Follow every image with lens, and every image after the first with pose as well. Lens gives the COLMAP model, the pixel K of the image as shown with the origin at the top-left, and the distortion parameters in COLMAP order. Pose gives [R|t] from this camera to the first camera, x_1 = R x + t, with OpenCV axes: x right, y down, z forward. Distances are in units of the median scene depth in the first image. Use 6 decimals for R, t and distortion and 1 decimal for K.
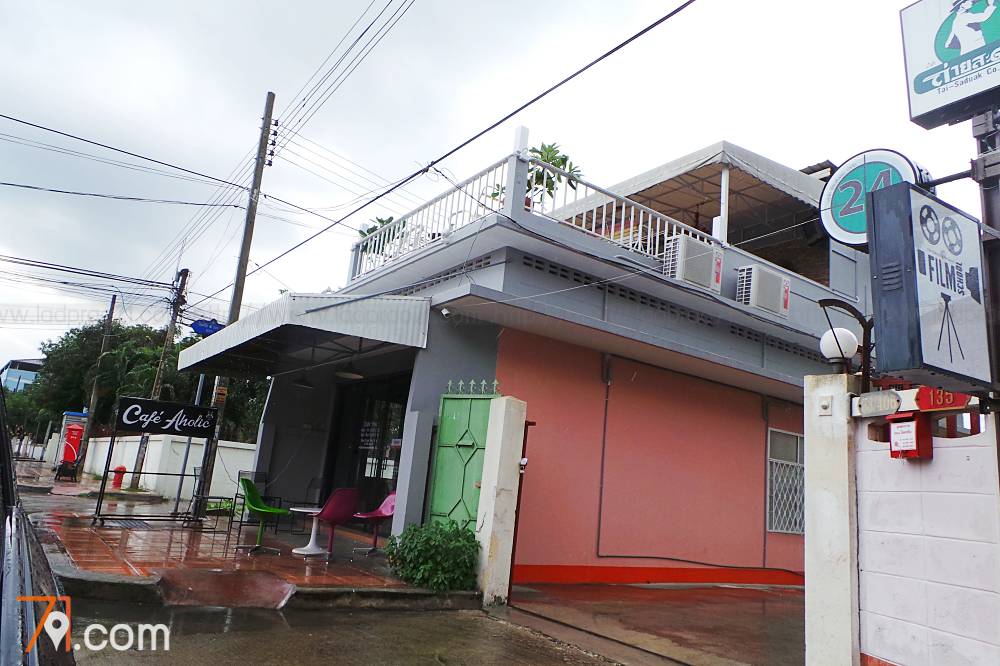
lens RADIAL K [[695.9, 0, 500.5], [0, 695.9, 331.0], [0, 0, 1]] dist [0.004434, 0.007947]
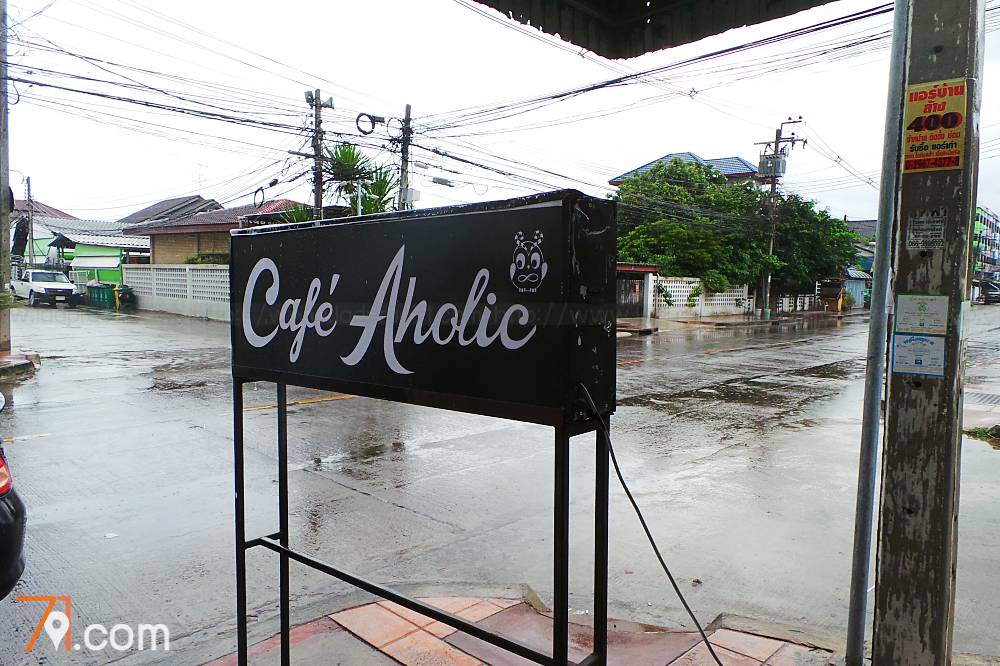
lens RADIAL K [[695.9, 0, 500.0], [0, 695.9, 332.2], [0, 0, 1]] dist [0.004434, 0.007947]
pose [[0.195656, -0.018928, -0.980490, -0.294422], [0.219561, 0.975279, 0.024987, 0.134376], [0.955778, -0.220167, 0.194975, 0.994336]]
